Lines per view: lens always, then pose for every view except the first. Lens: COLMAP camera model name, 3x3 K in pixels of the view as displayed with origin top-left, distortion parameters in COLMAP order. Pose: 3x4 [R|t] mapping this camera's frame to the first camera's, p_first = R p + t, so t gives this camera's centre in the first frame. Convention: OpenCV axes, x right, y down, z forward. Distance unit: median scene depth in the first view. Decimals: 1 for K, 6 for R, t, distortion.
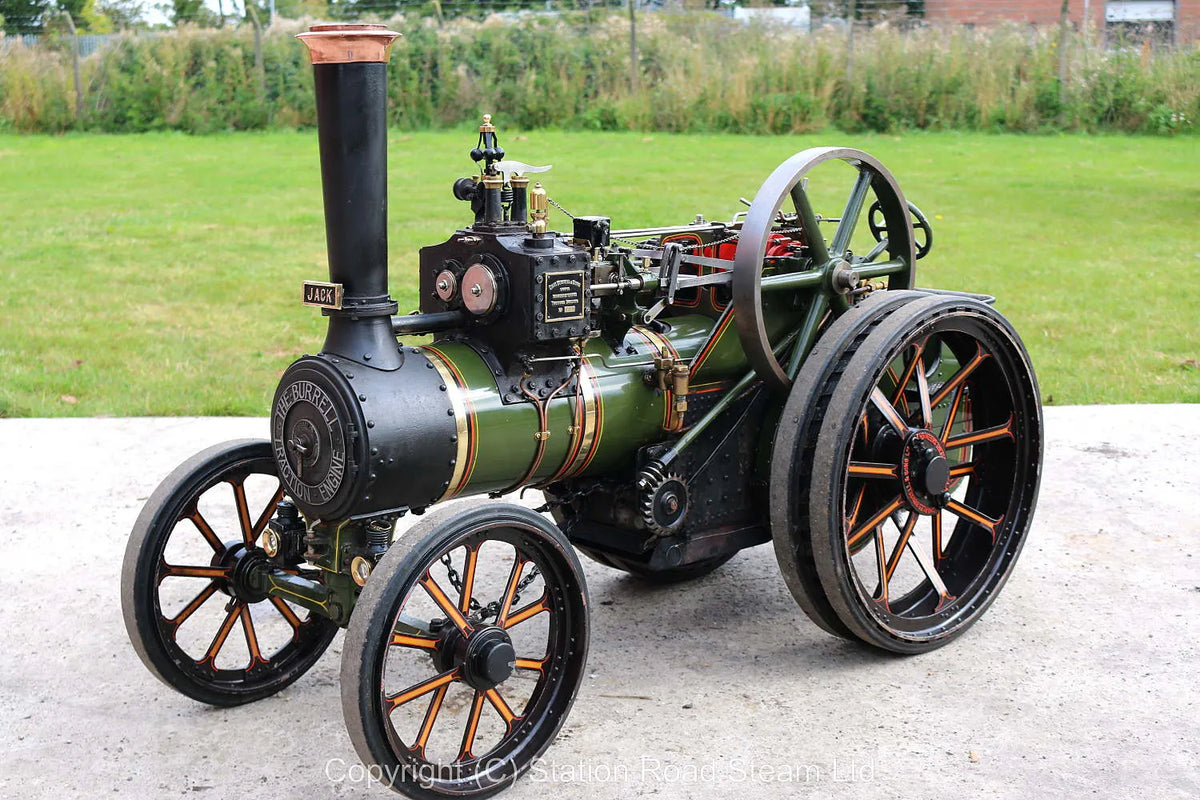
lens RADIAL K [[1677.7, 0, 600.0], [0, 1677.7, 400.0], [0, 0, 1]] dist [-0.044489, 0.005914]
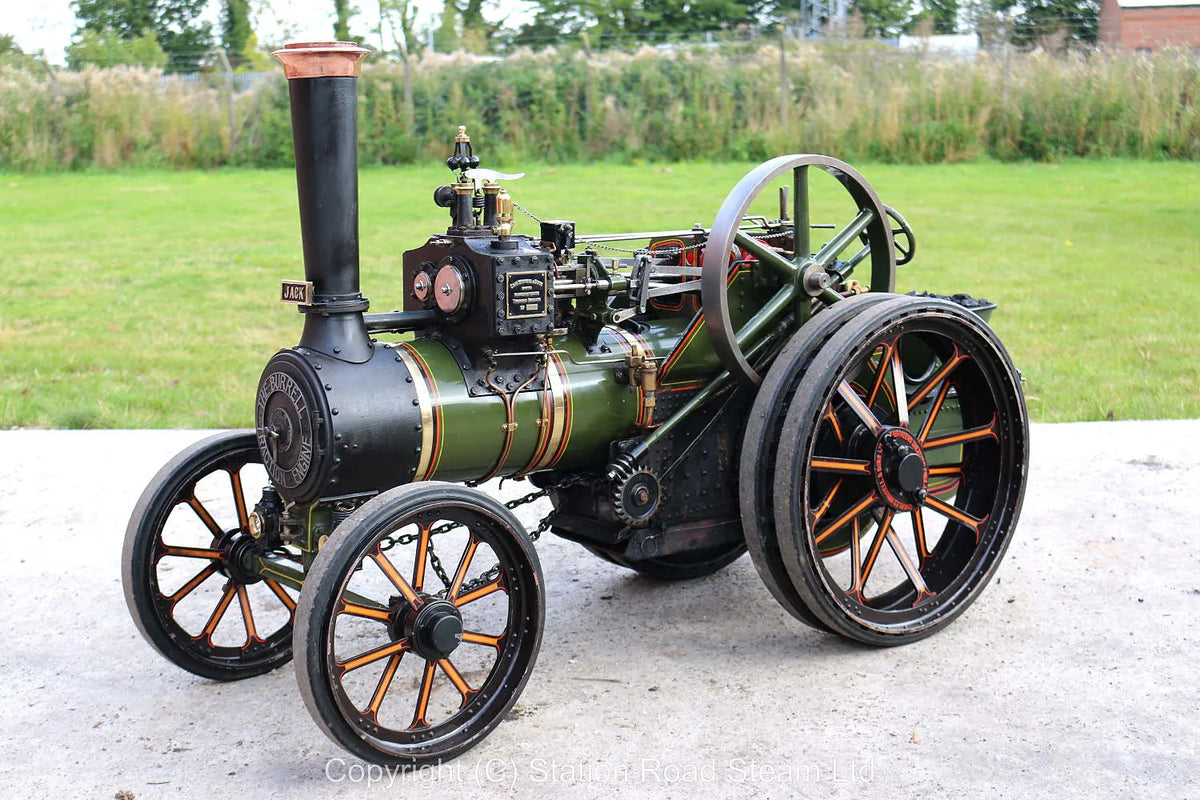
lens RADIAL K [[1721.8, 0, 620.1], [0, 1721.8, 399.2], [0, 0, 1]] dist [-0.042076, 0.007266]
pose [[0.995701, 0.002274, -0.092598, 0.130231], [-0.004560, 0.999690, -0.024482, 0.028822], [0.092514, 0.024799, 0.995403, -0.072576]]
